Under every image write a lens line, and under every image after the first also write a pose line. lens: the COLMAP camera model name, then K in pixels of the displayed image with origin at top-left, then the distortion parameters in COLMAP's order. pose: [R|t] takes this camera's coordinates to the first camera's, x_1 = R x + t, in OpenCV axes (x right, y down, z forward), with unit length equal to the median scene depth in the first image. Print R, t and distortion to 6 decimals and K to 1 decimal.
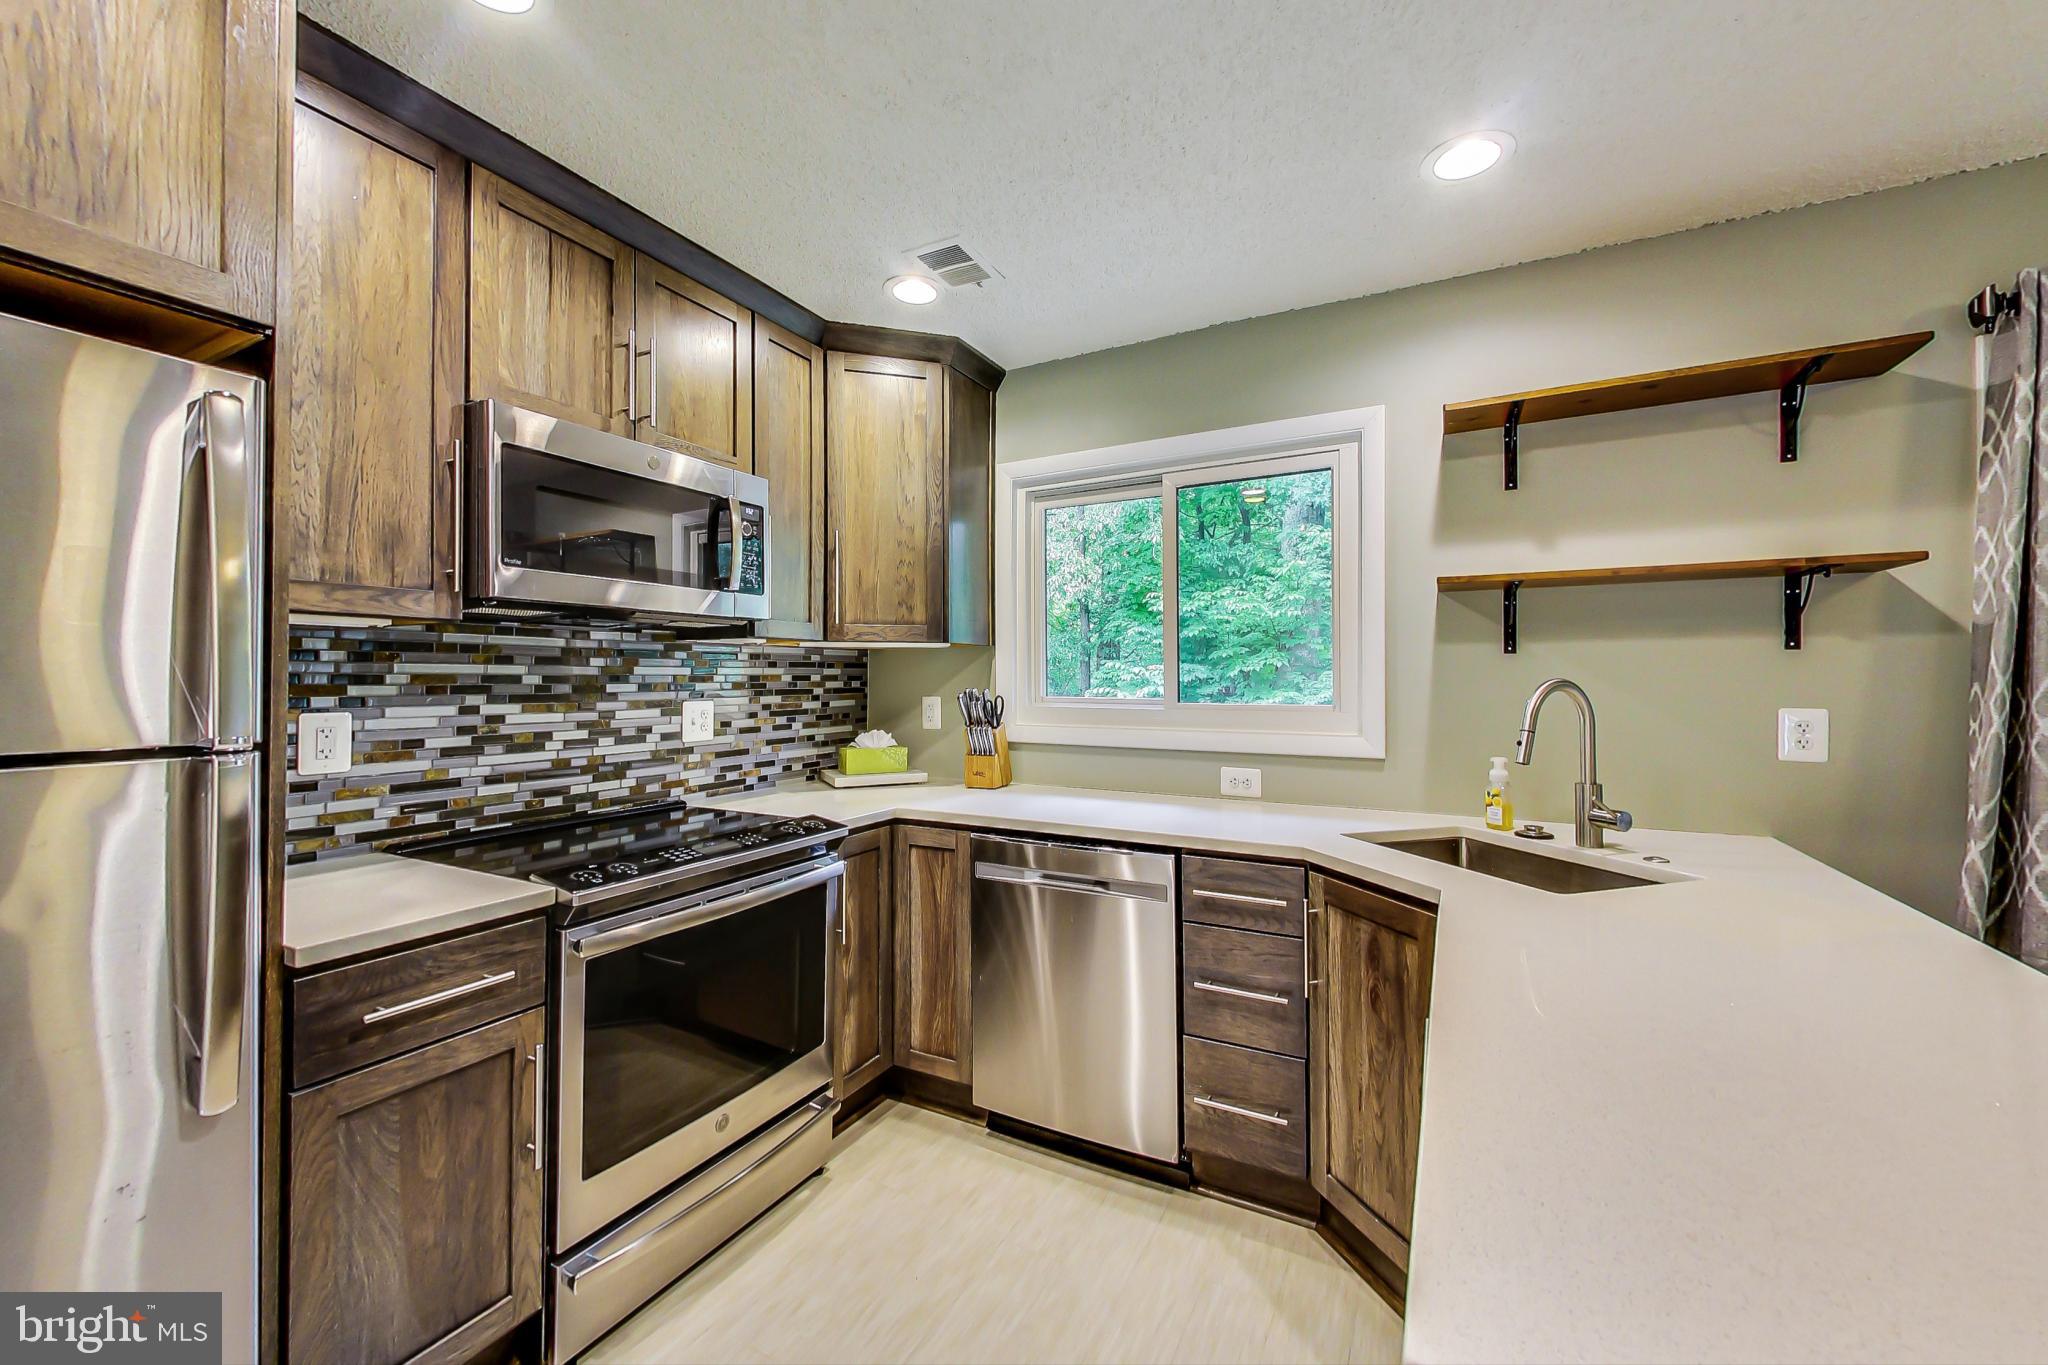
lens RADIAL K [[791.1, 0, 1041.6], [0, 791.1, 668.8], [0, 0, 1]] dist [-0.003277, -0.001137]
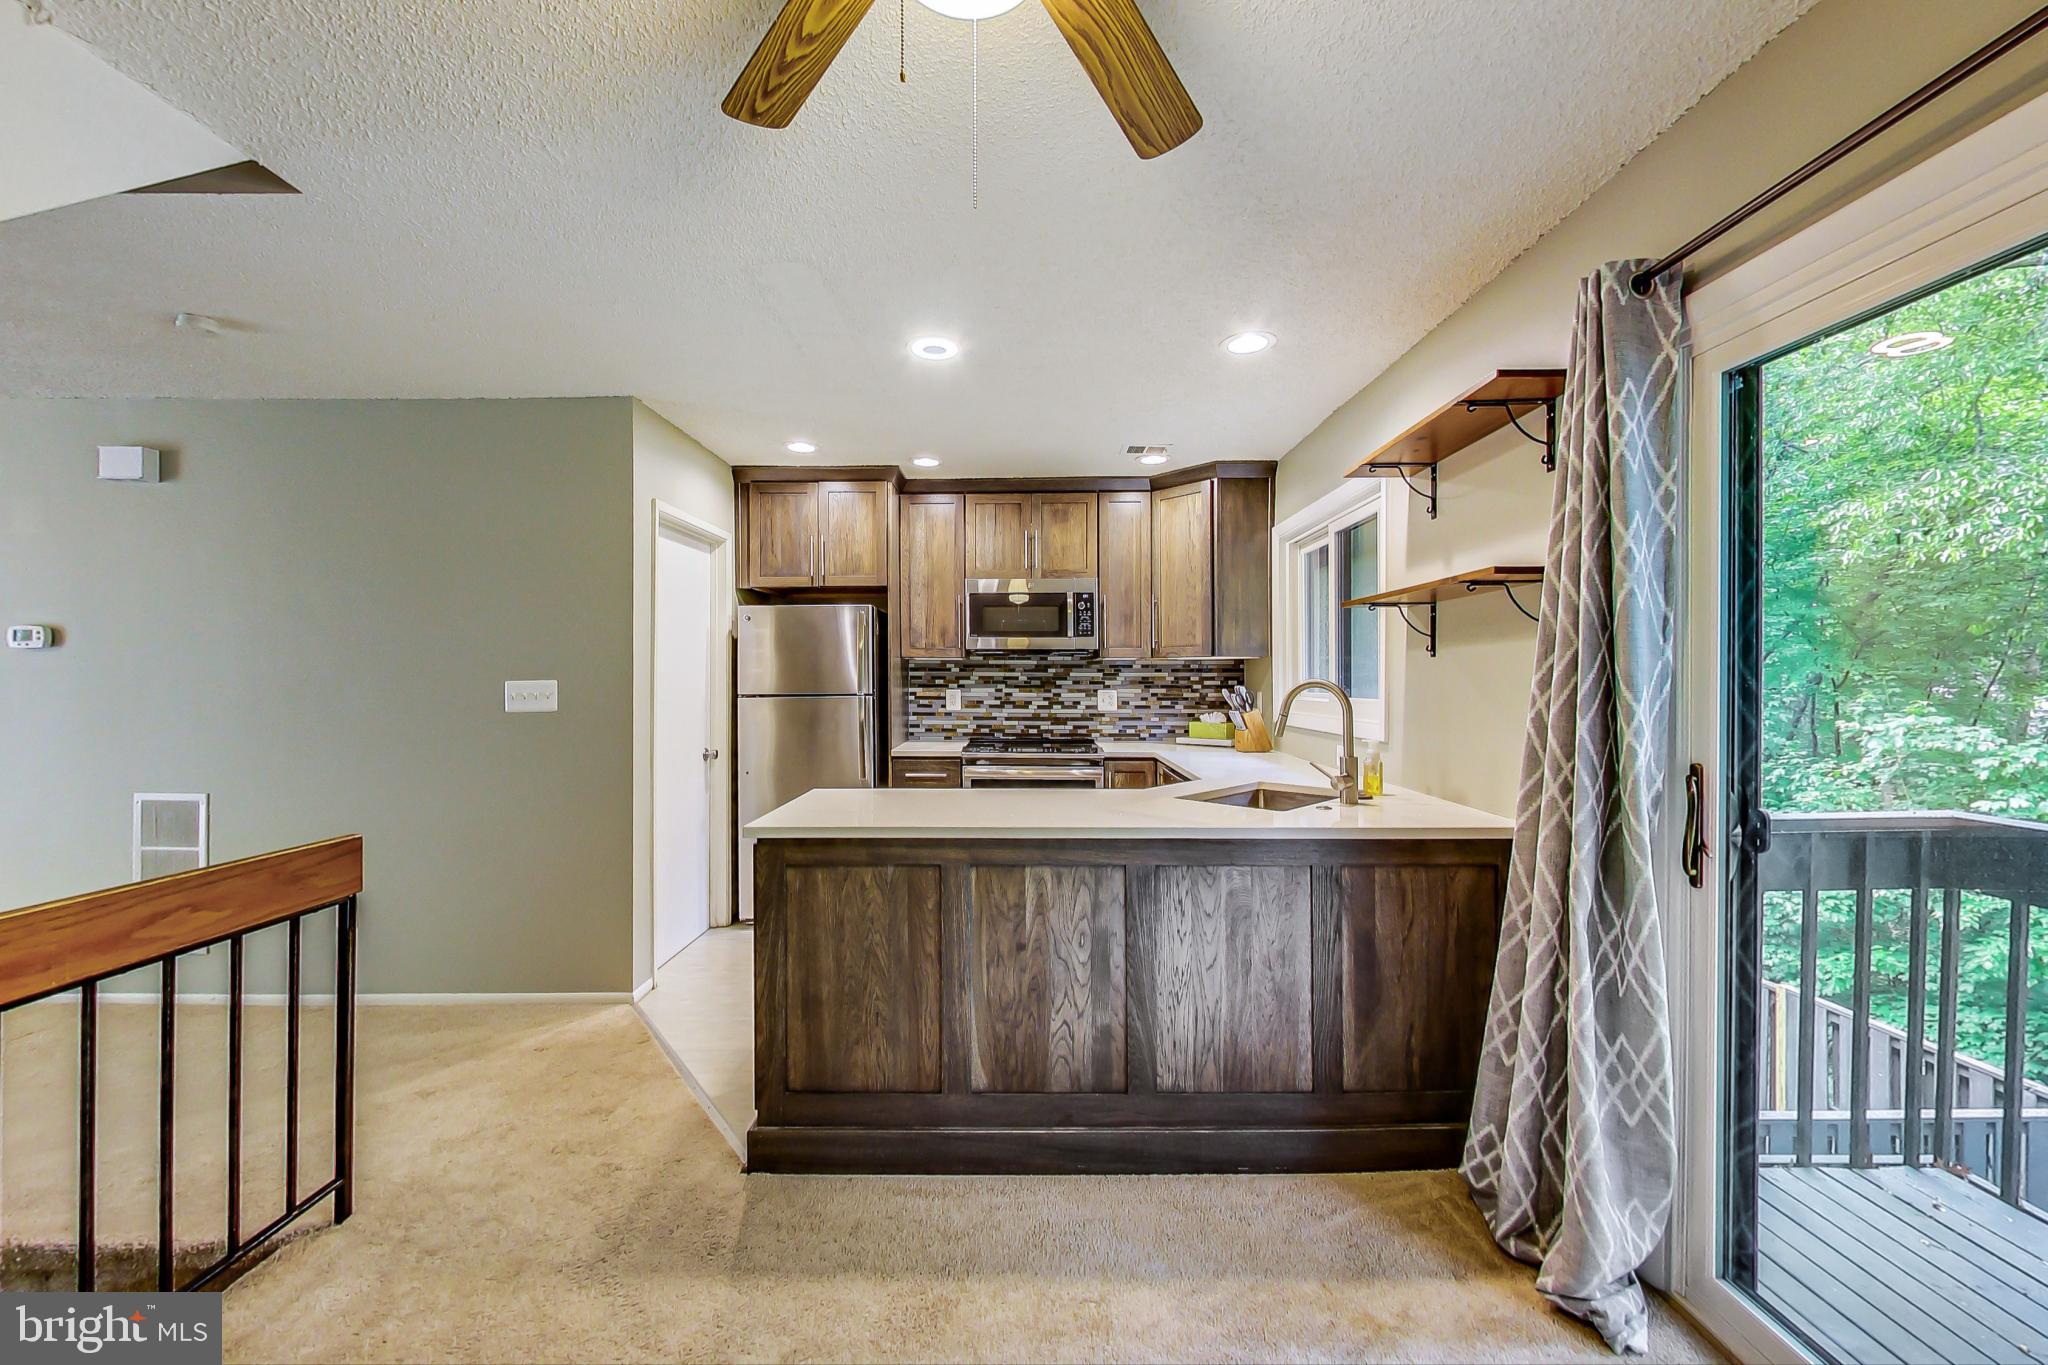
lens RADIAL K [[791.1, 0, 1007.6], [0, 791.1, 681.4], [0, 0, 1]] dist [-0.003277, -0.001137]
pose [[0.434651, 0.006009, -0.900579, 1.432539], [0.007517, 0.999919, 0.010300, -0.002713], [0.900568, -0.011247, 0.434570, -0.074327]]
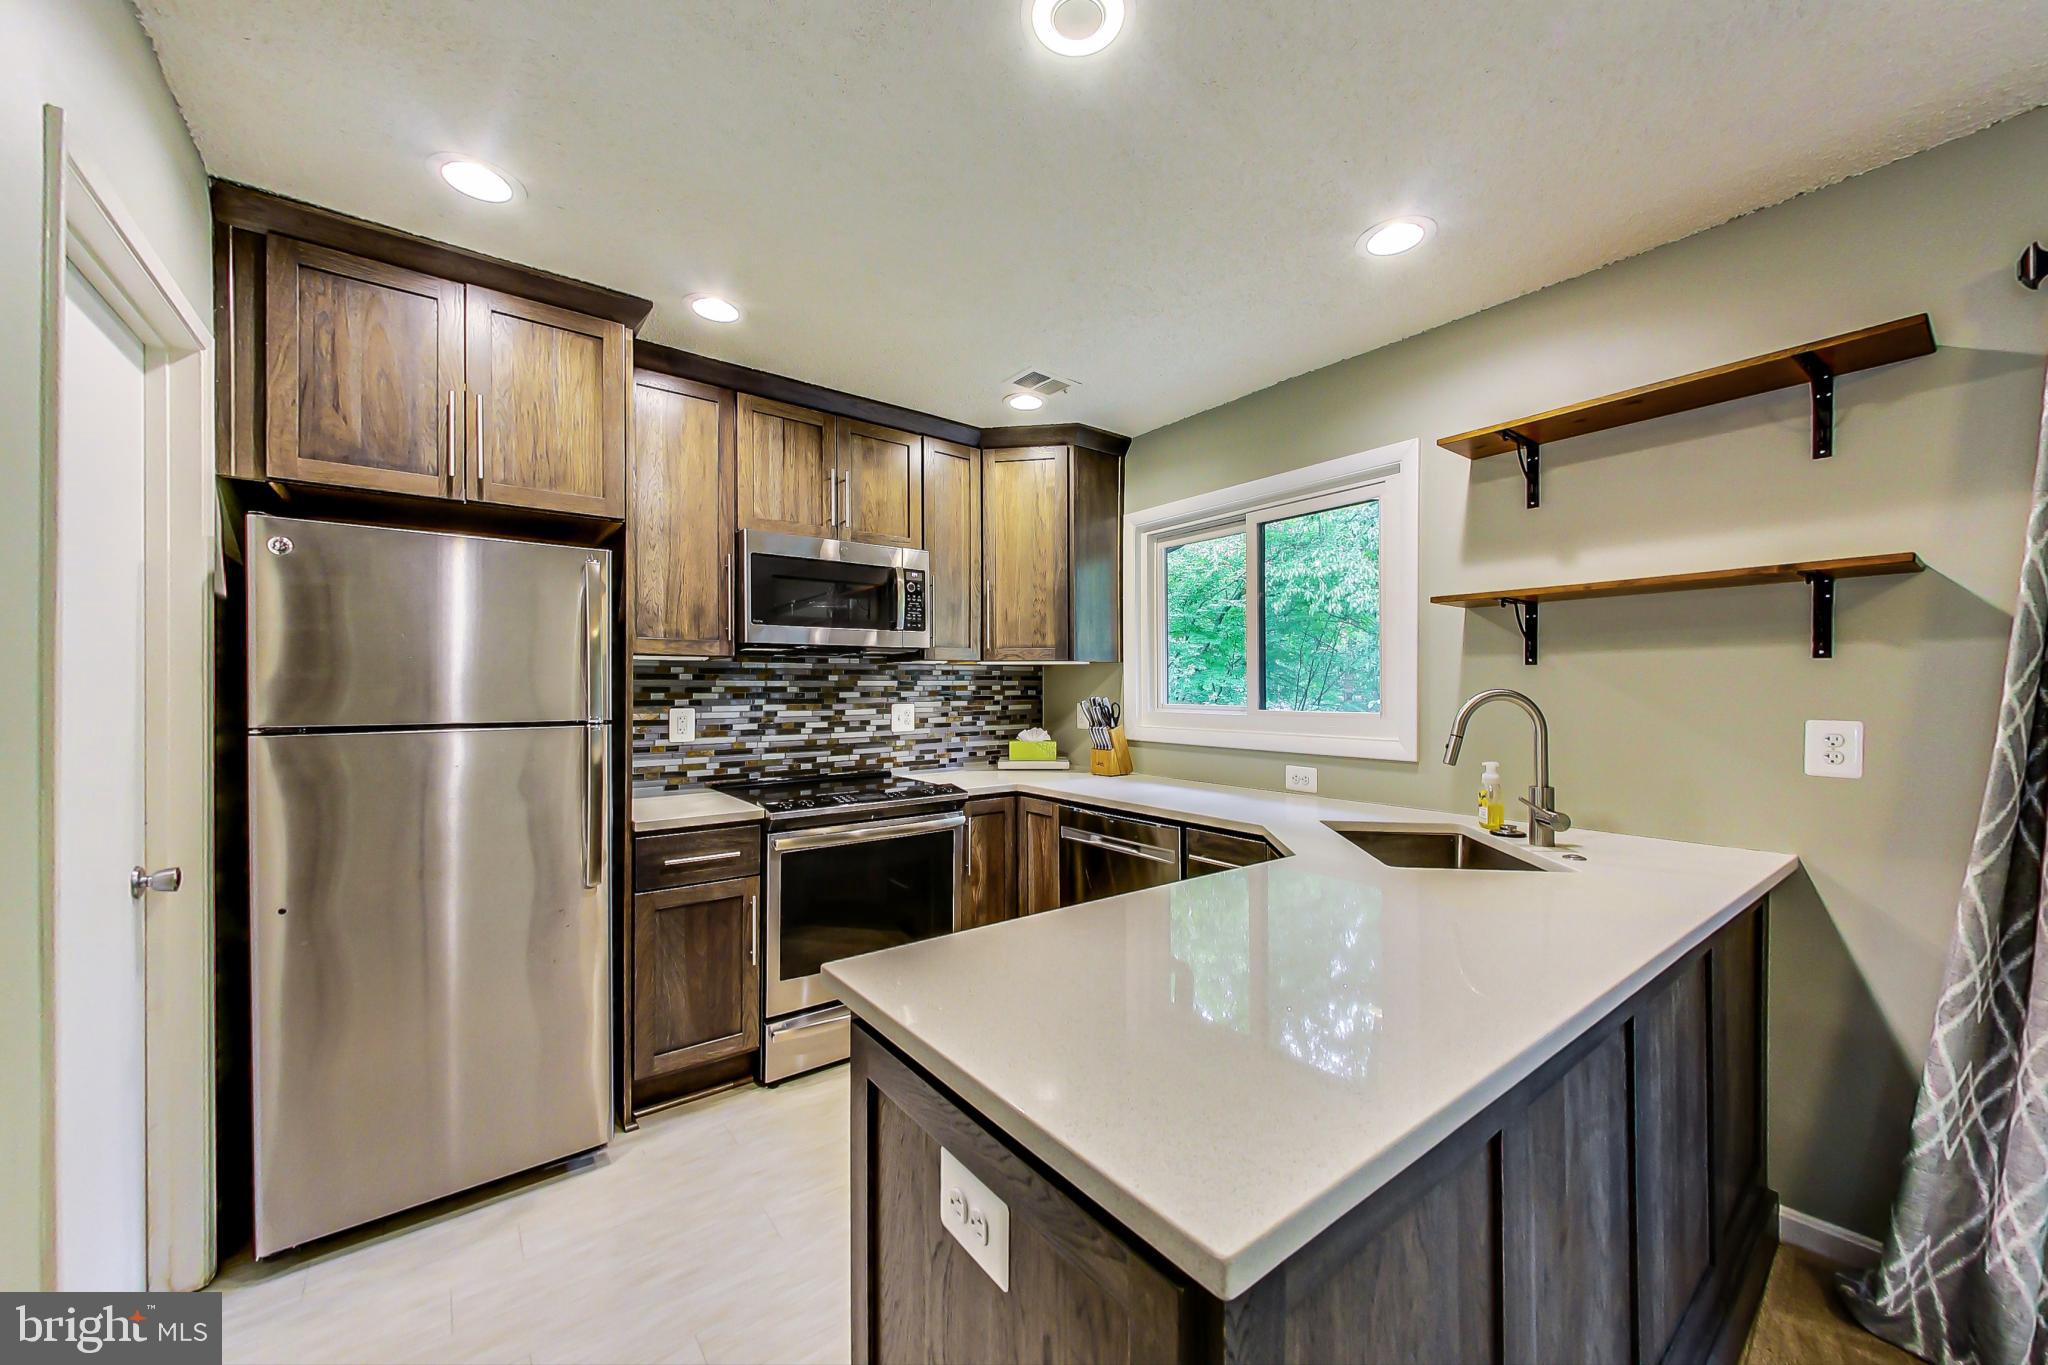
lens RADIAL K [[745.0, 0, 1037.9], [0, 745.0, 681.8], [0, 0, 1]] dist [-0.003442, -0.000937]
pose [[0.912502, -0.004056, -0.409053, 0.417970], [0.006607, 0.999967, 0.004825, -0.006055], [0.409019, -0.007105, 0.912498, -0.174494]]
